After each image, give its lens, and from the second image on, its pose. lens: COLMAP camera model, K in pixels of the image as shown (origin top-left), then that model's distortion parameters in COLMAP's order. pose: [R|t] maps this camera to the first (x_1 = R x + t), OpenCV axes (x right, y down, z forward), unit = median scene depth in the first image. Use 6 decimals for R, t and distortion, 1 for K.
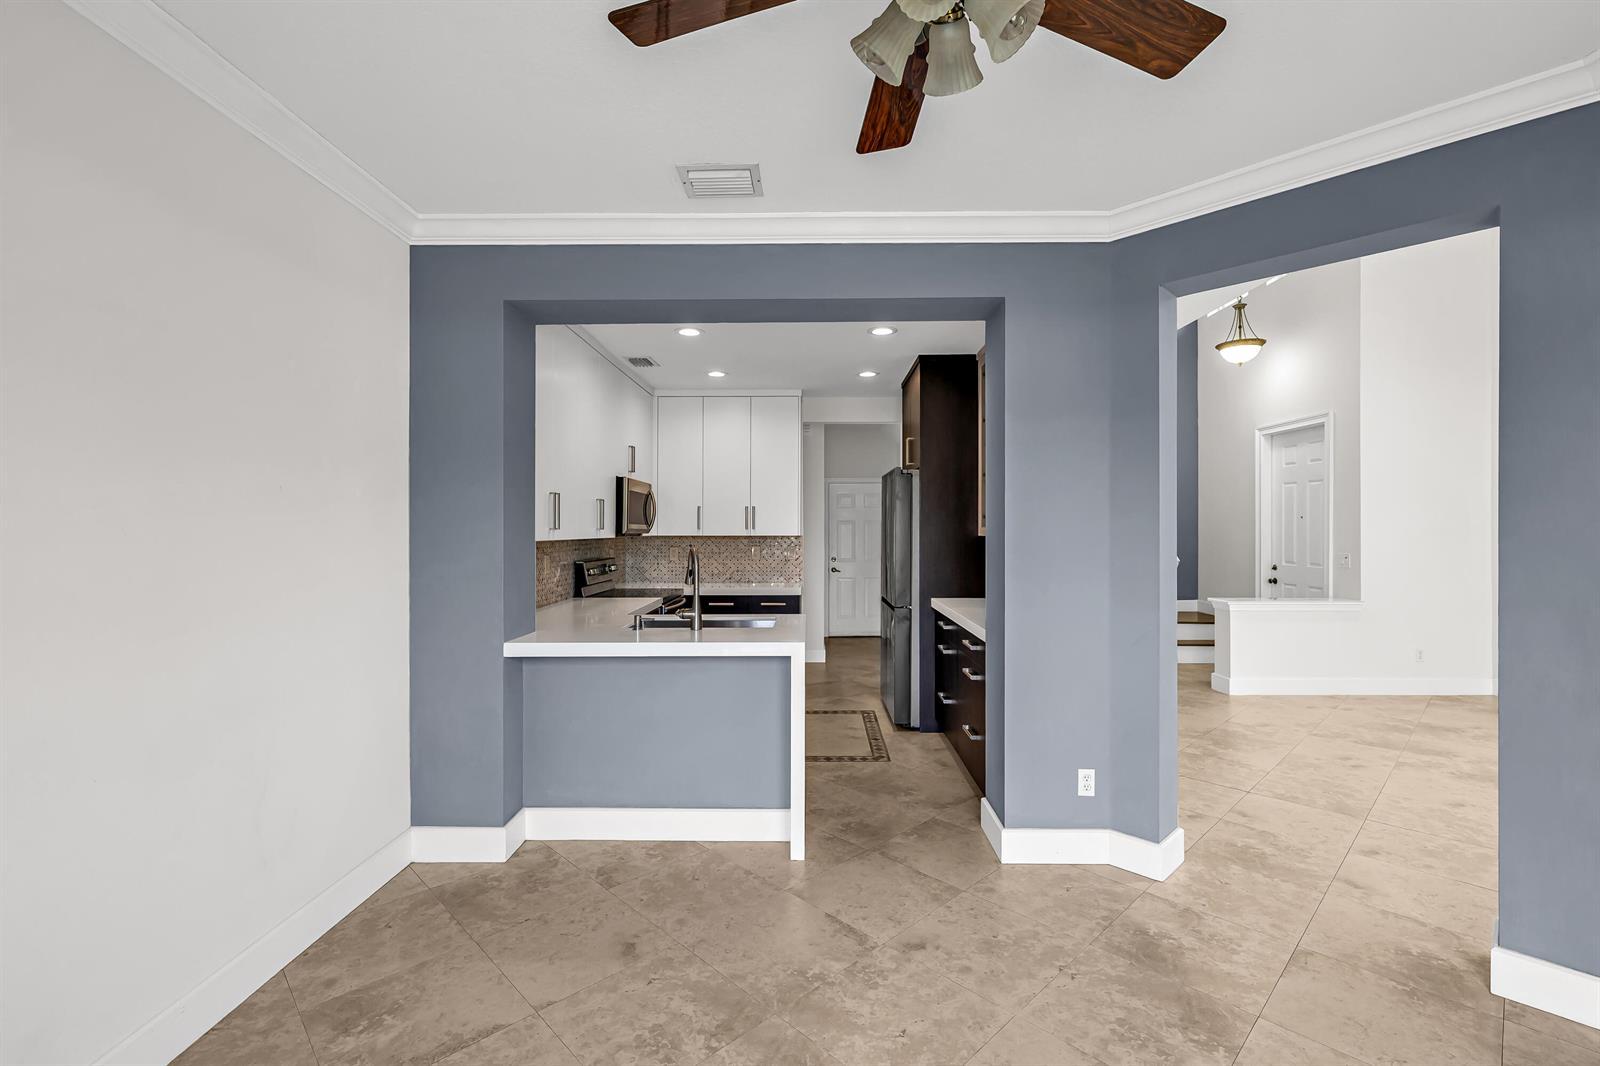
lens RADIAL K [[696.7, 0, 816.6], [0, 696.7, 525.9], [0, 0, 1]] dist [-0.000183, 0.000270]
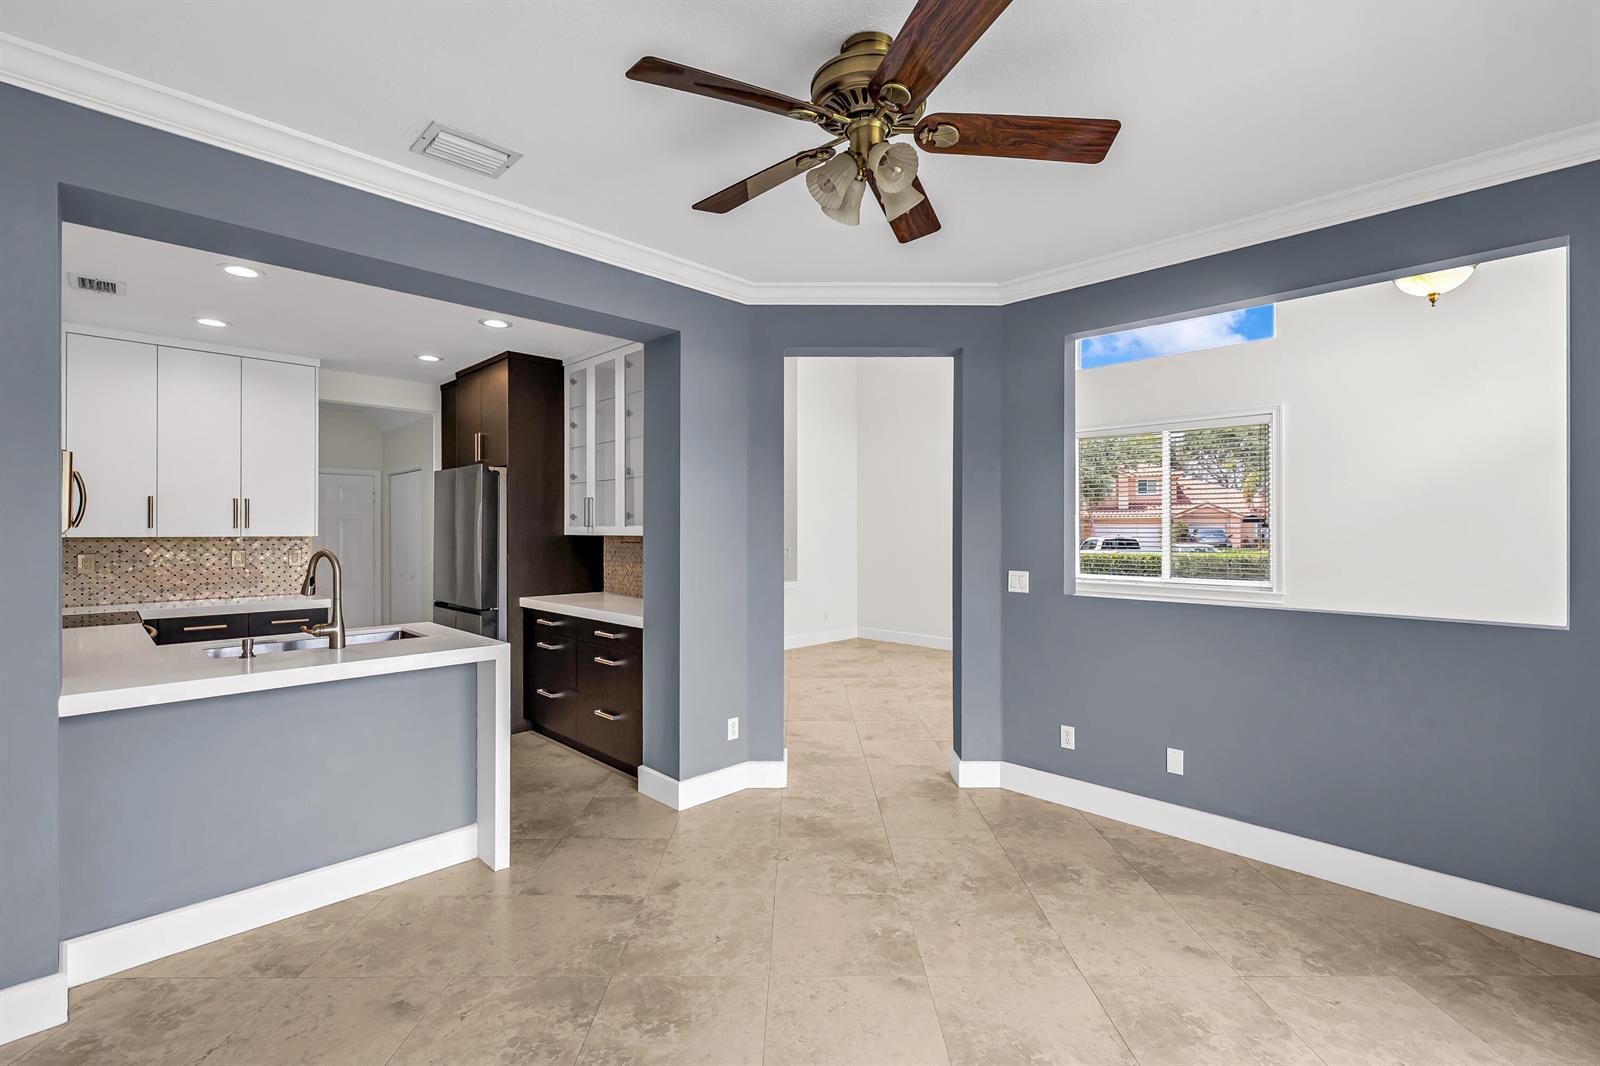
lens RADIAL K [[696.7, 0, 803.1], [0, 696.7, 531.2], [0, 0, 1]] dist [-0.000183, 0.000270]
pose [[0.700807, -0.000448, 0.713351, -0.432340], [-0.004290, 0.999979, 0.004843, 0.003474], [-0.713338, -0.006454, 0.700790, 0.026382]]
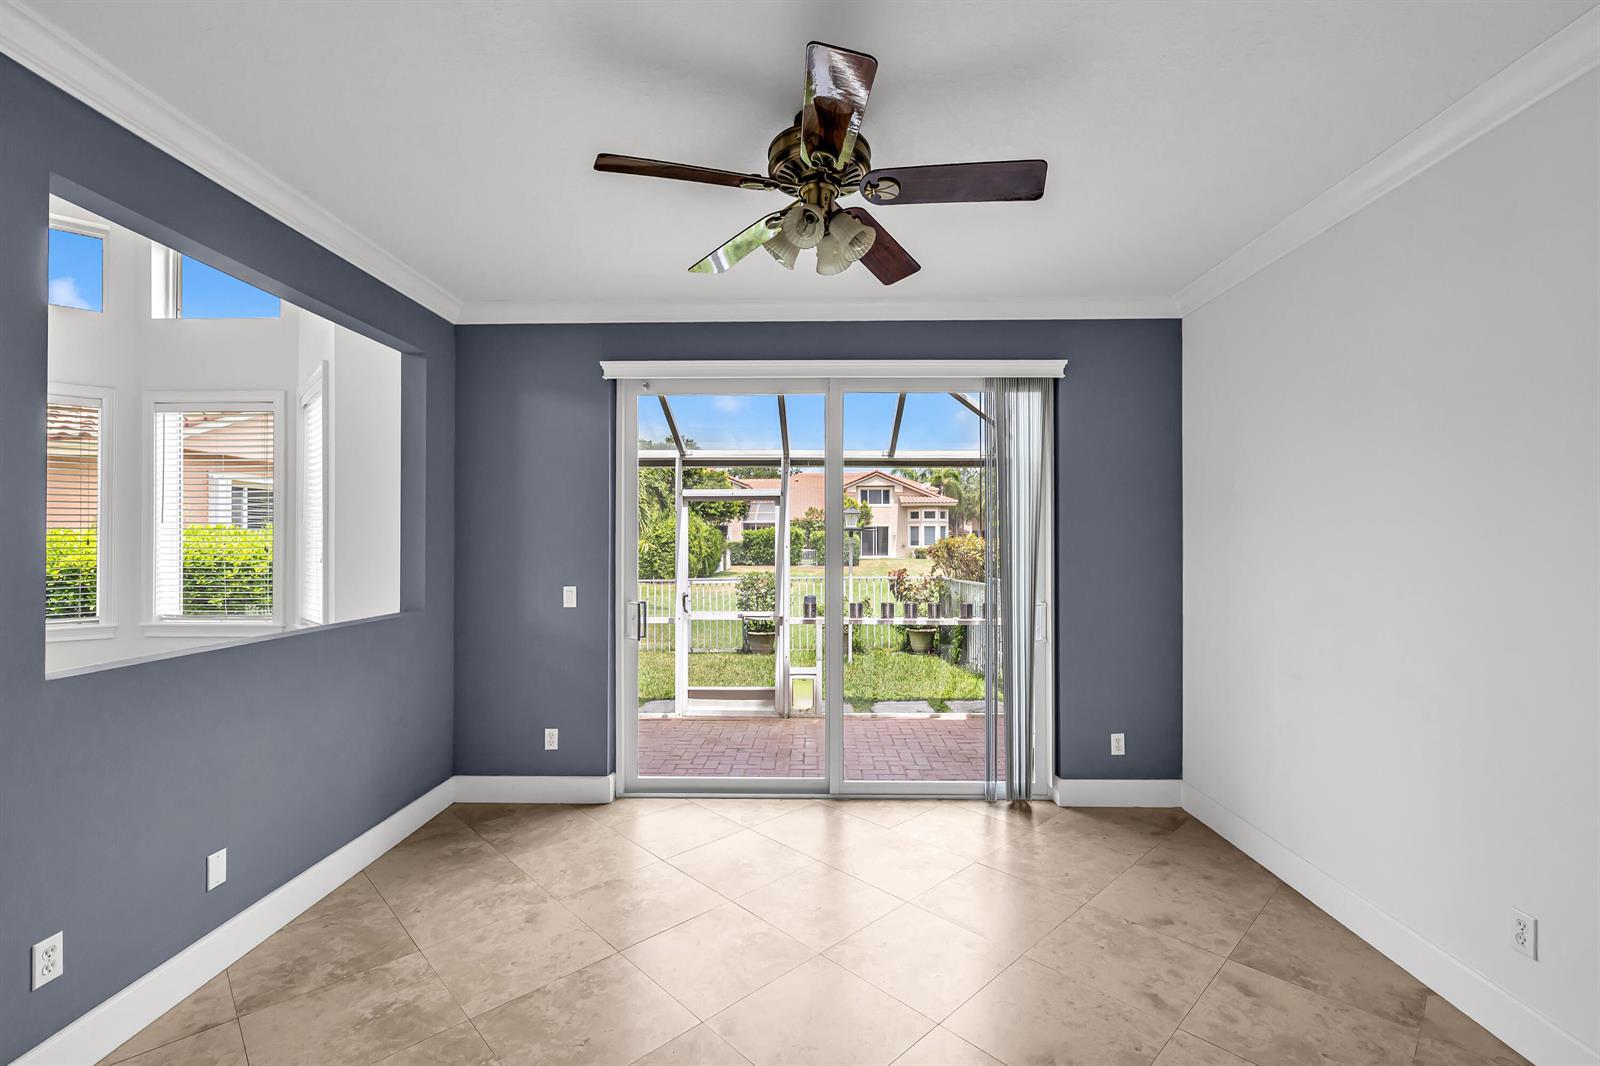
lens RADIAL K [[696.7, 0, 798.3], [0, 696.7, 538.4], [0, 0, 1]] dist [-0.000183, 0.000270]
pose [[-0.999796, 0.001490, 0.020151, 0.099309], [0.001340, 0.999971, -0.007474, -0.001776], [-0.020162, -0.007446, -0.999769, 1.200337]]
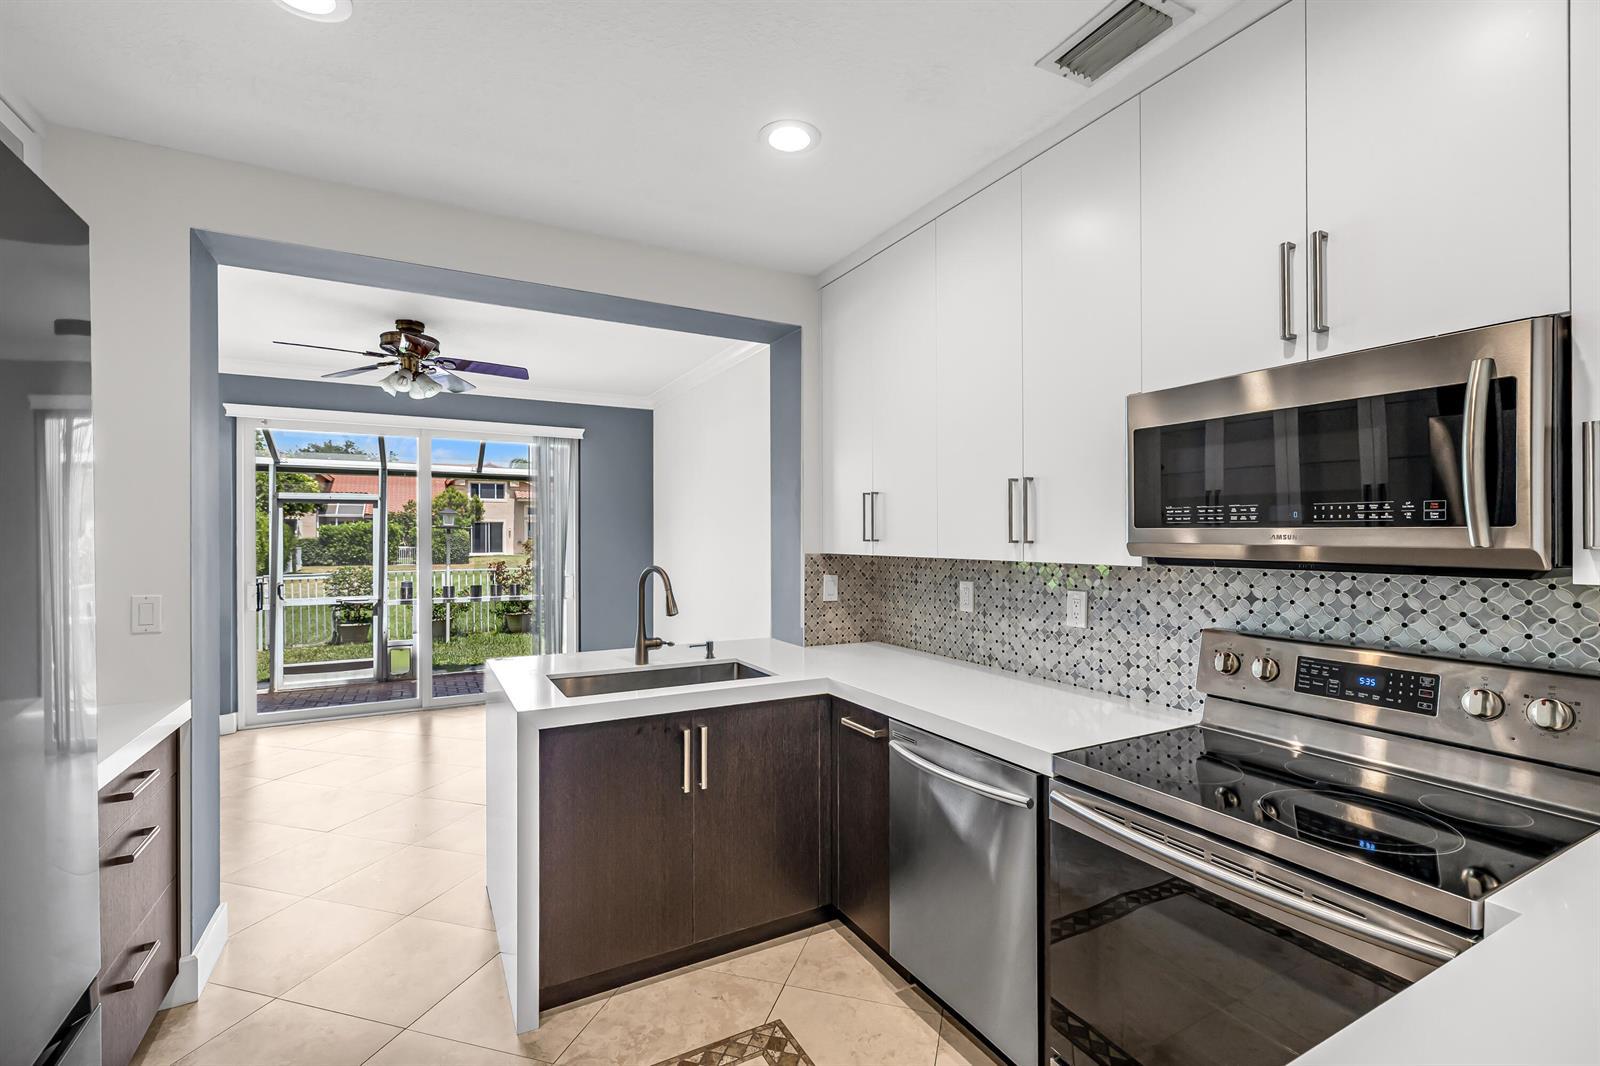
lens RADIAL K [[696.7, 0, 814.6], [0, 696.7, 539.7], [0, 0, 1]] dist [-0.000183, 0.000270]
pose [[-0.866086, 0.004787, -0.499873, 0.087344], [0.004536, 0.999988, 0.001717, 0.001472], [0.499875, -0.000780, -0.866097, 2.135984]]
